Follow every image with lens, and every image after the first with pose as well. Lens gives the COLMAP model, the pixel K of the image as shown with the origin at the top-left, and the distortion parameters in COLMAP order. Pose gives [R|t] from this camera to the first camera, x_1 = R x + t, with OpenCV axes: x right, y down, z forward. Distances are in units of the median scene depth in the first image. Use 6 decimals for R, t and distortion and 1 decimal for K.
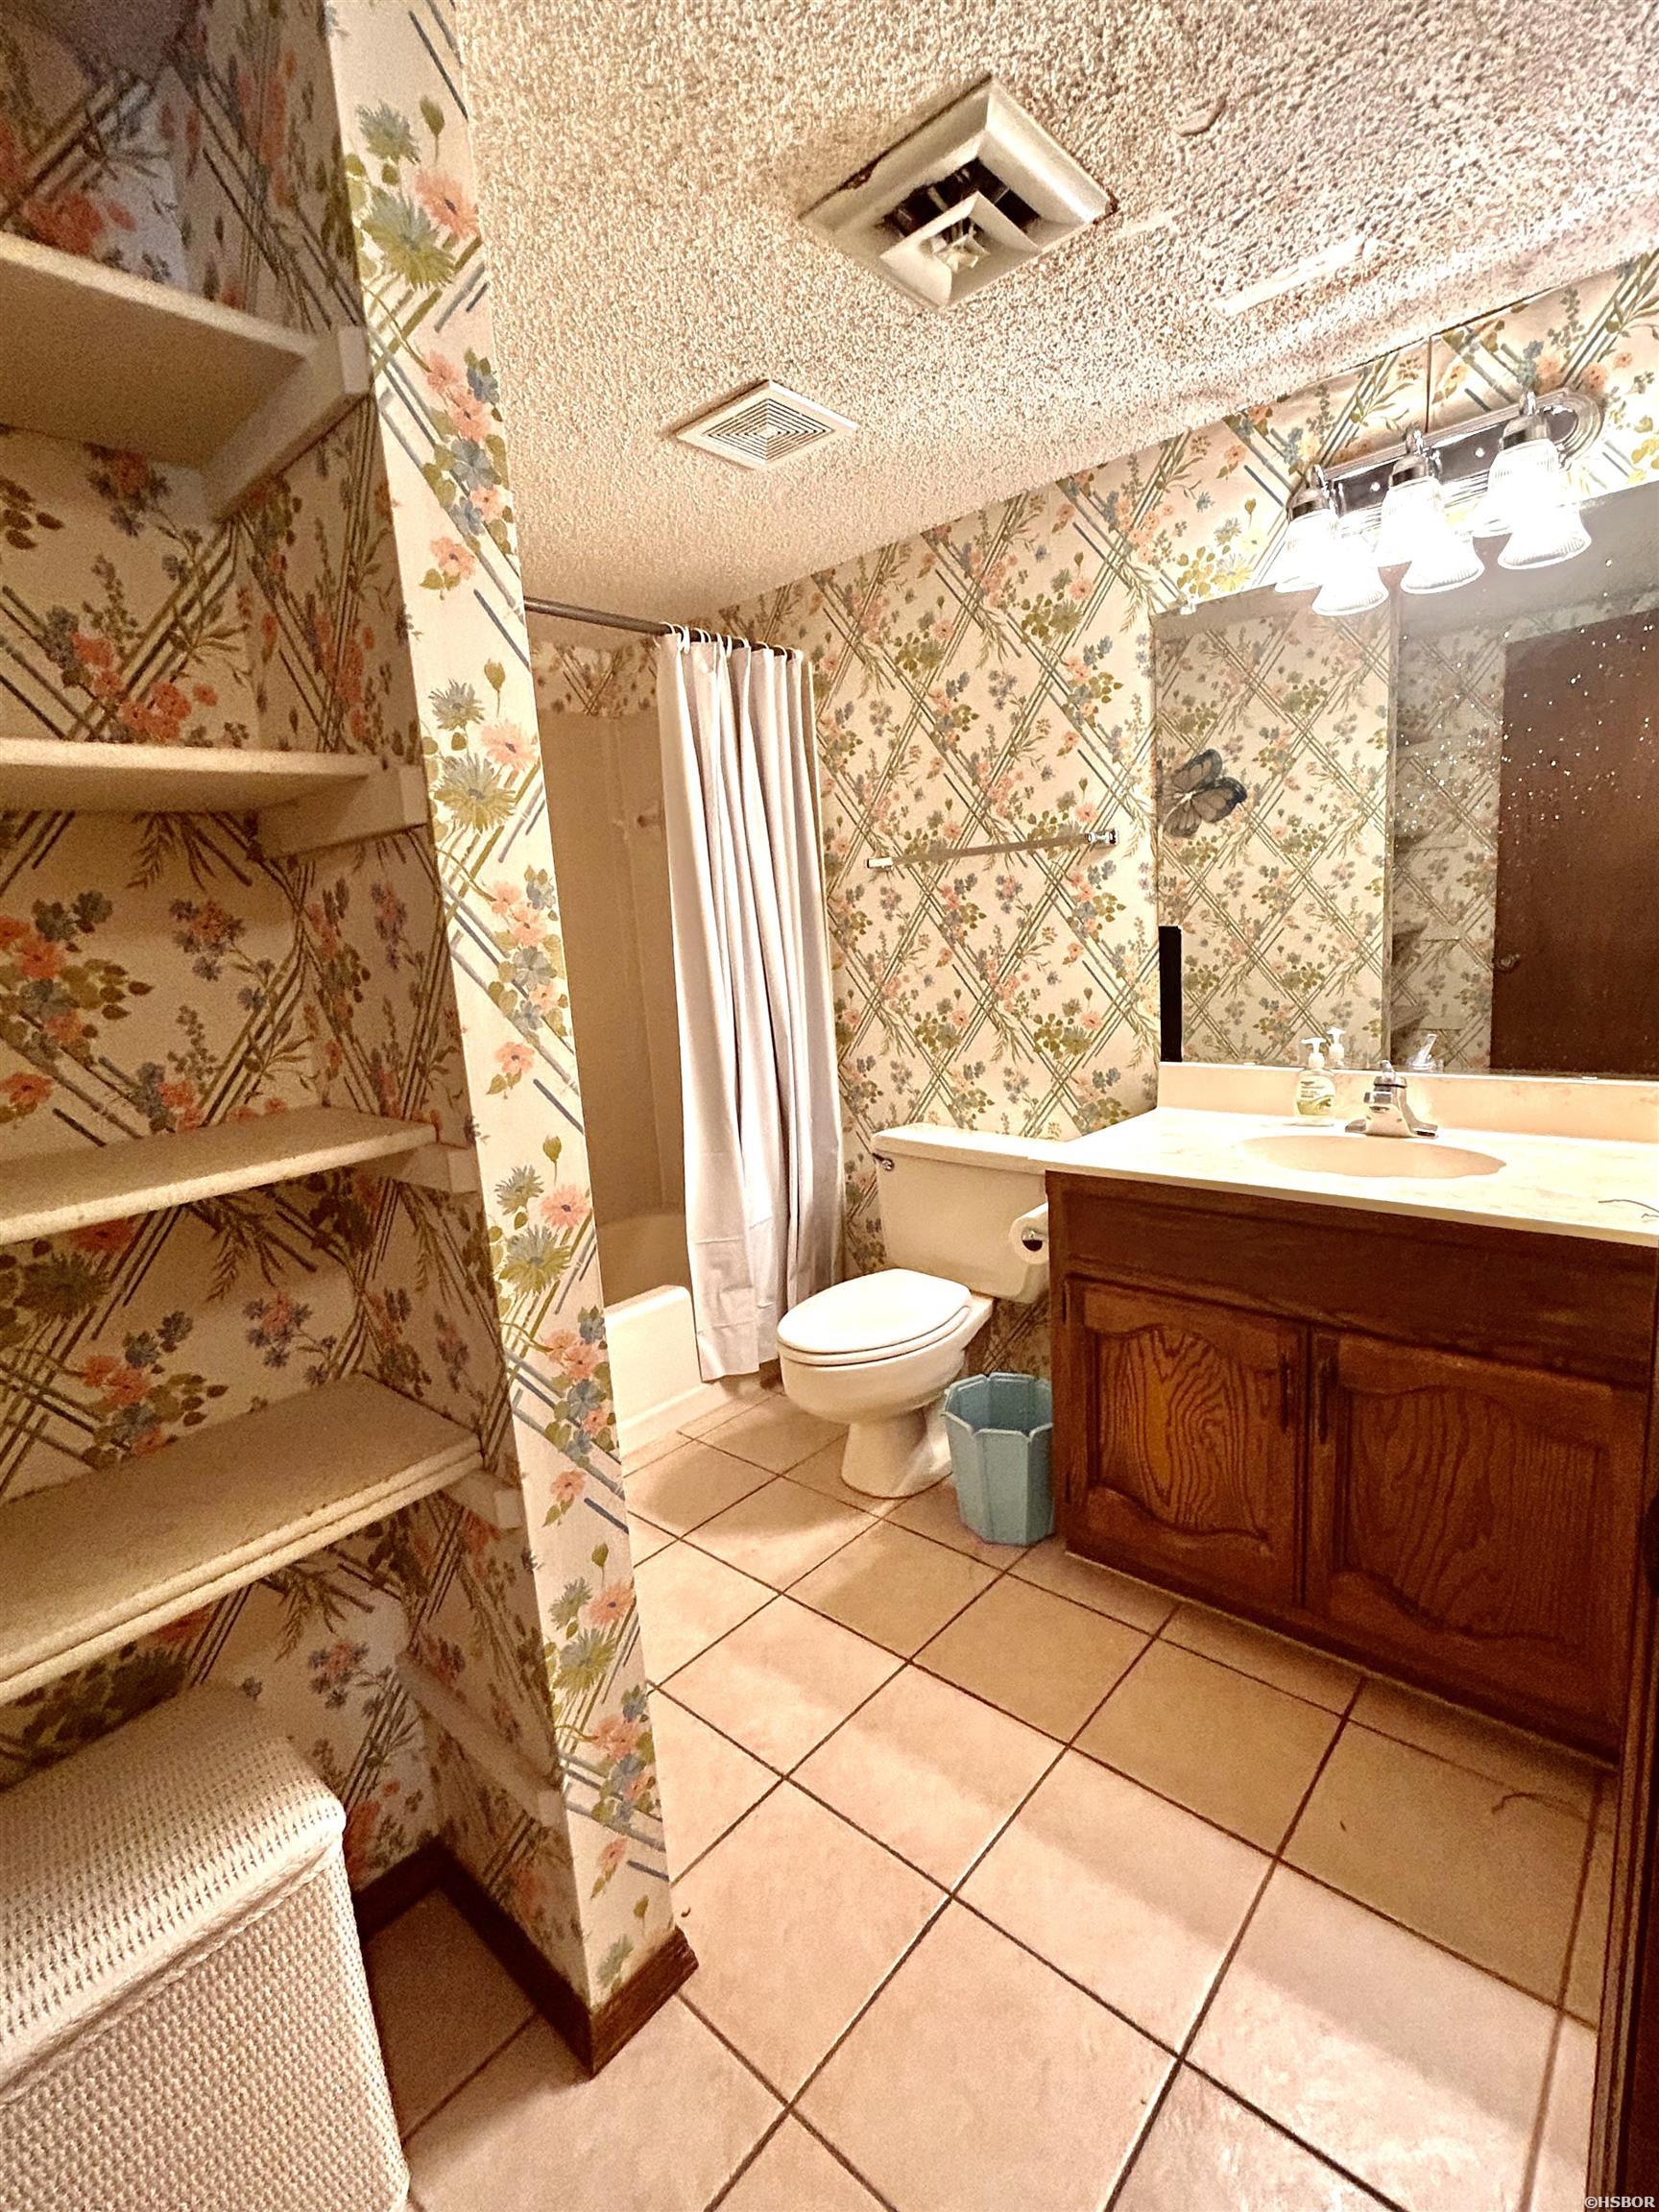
lens RADIAL K [[1023.7, 0, 830.4], [0, 1023.7, 1109.5], [0, 0, 1]] dist [-0.002213, 0.004196]
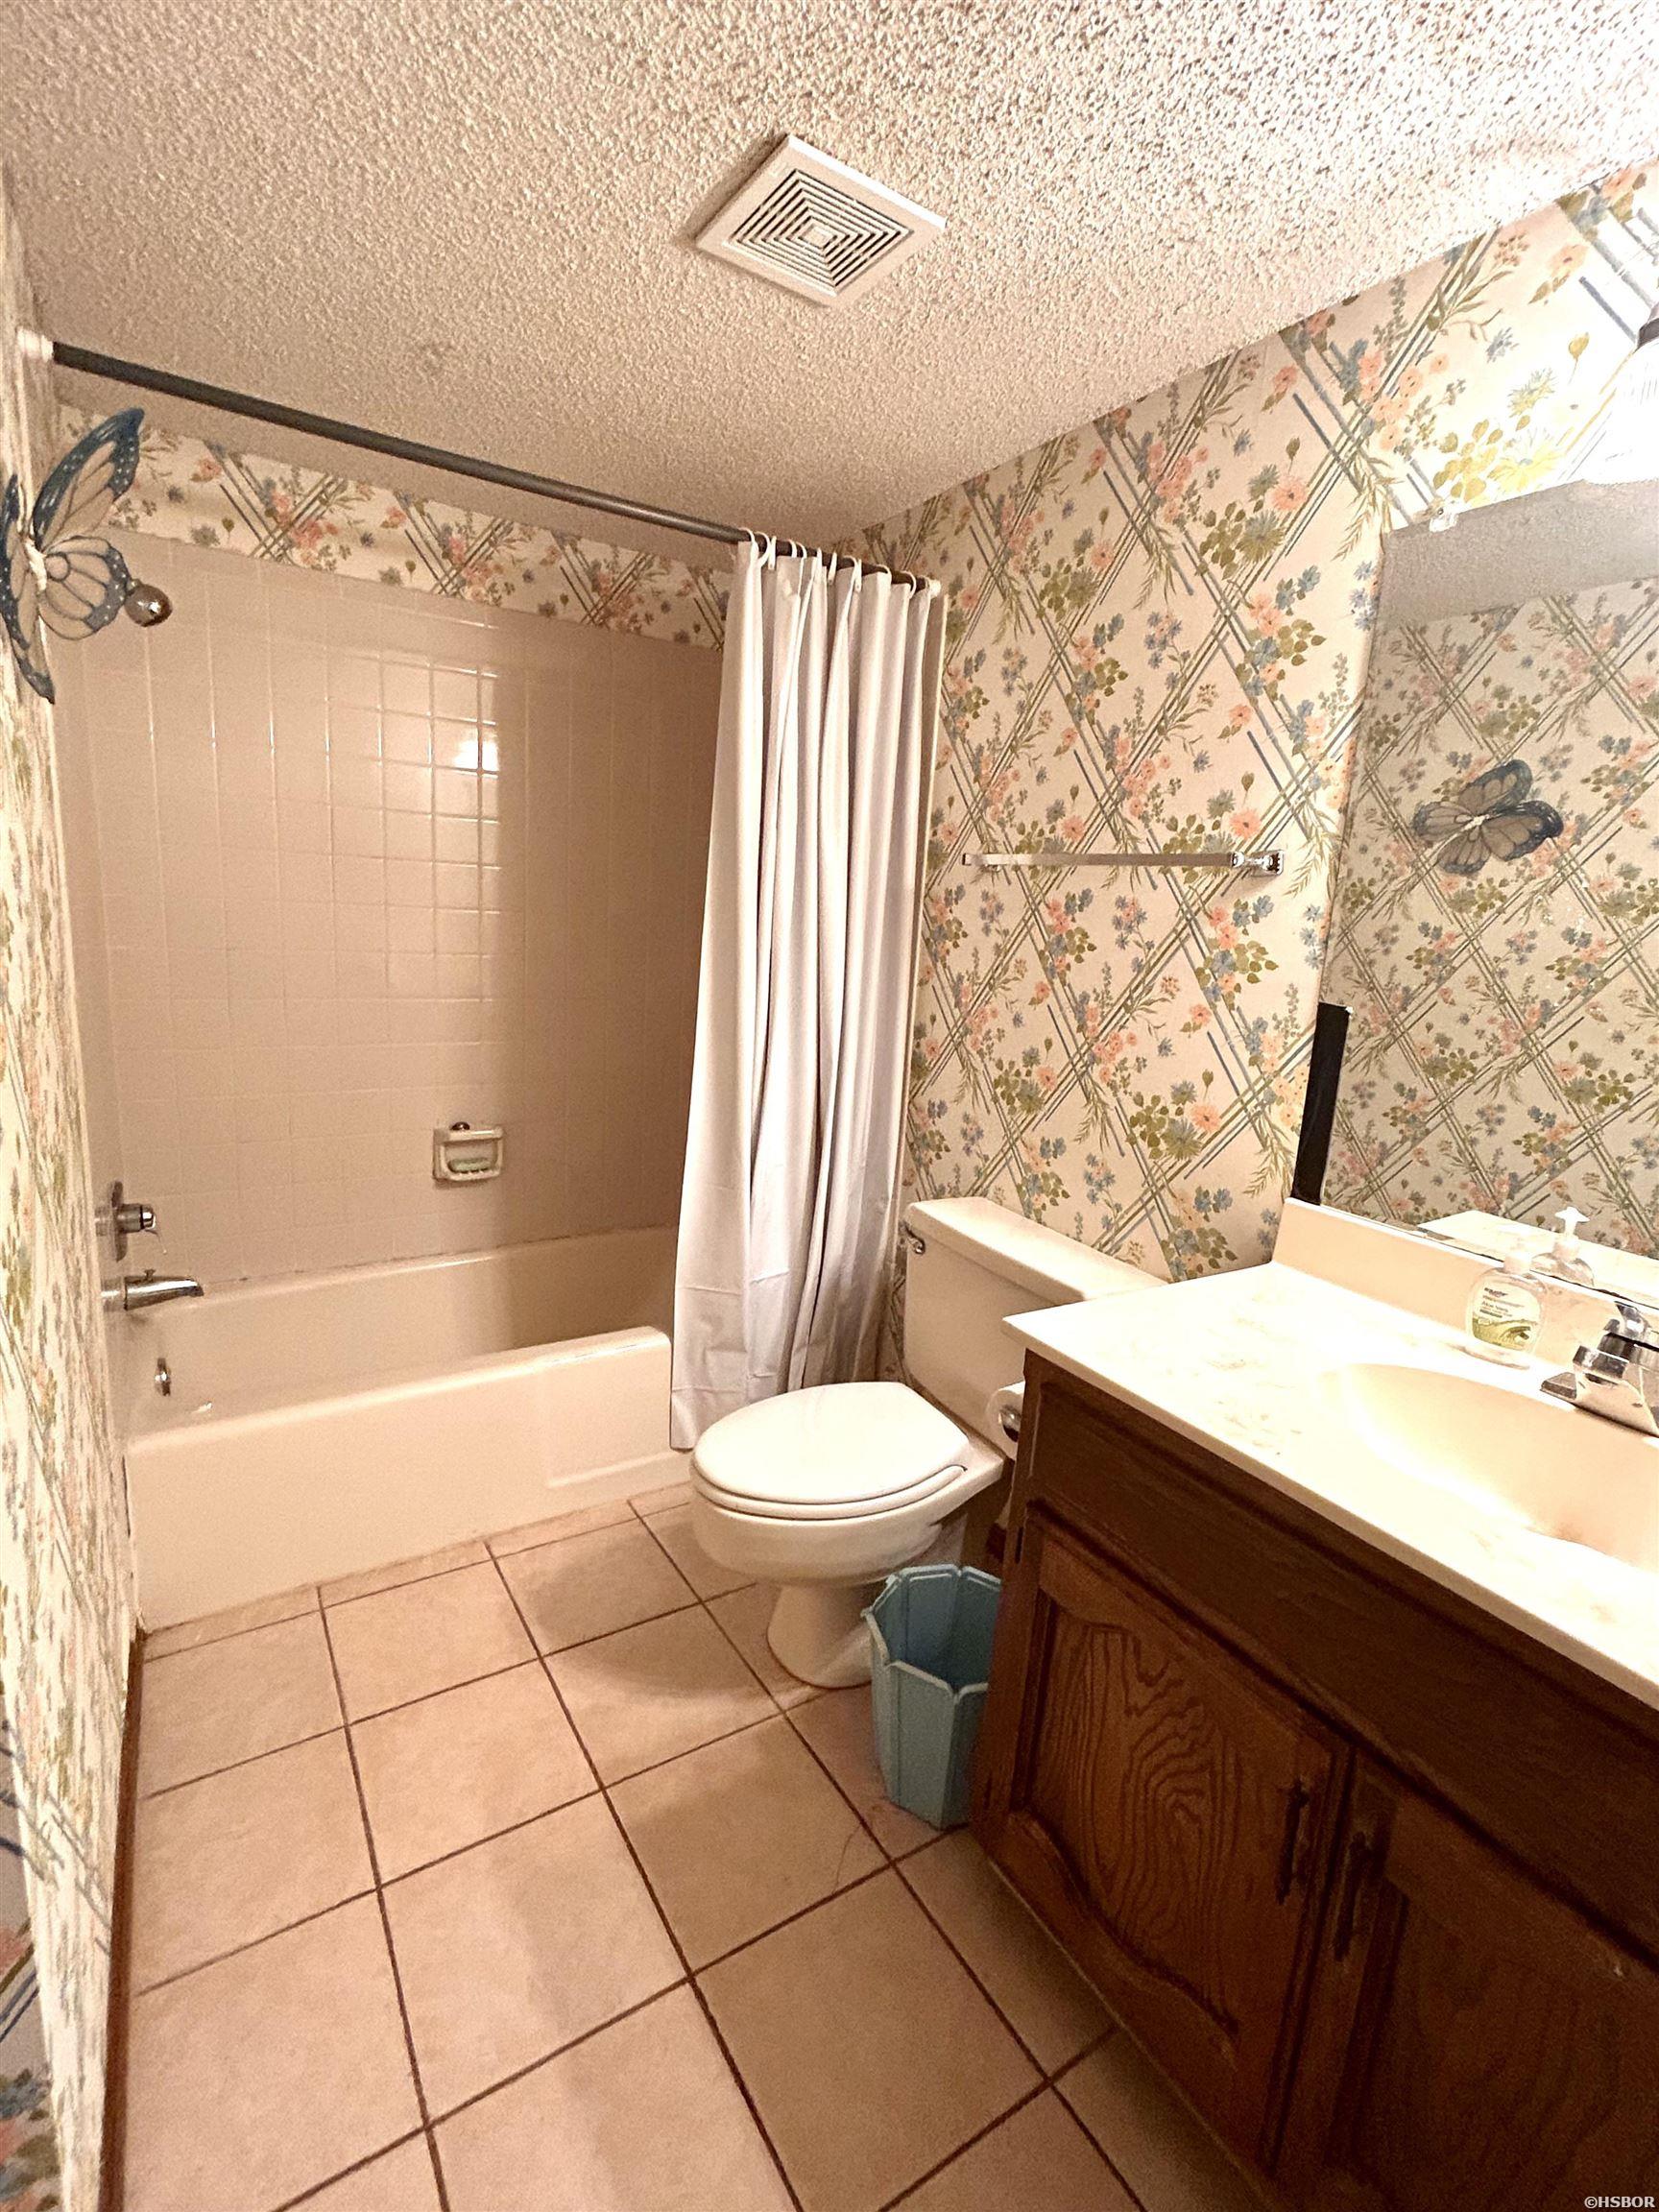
lens RADIAL K [[1023.7, 0, 826.8], [0, 1023.7, 1106.4], [0, 0, 1]] dist [-0.002213, 0.004196]
pose [[0.953927, 0.177520, -0.241889, 0.175798], [-0.172796, 0.984113, 0.040782, -0.077837], [0.245286, 0.002895, 0.969446, 0.249720]]
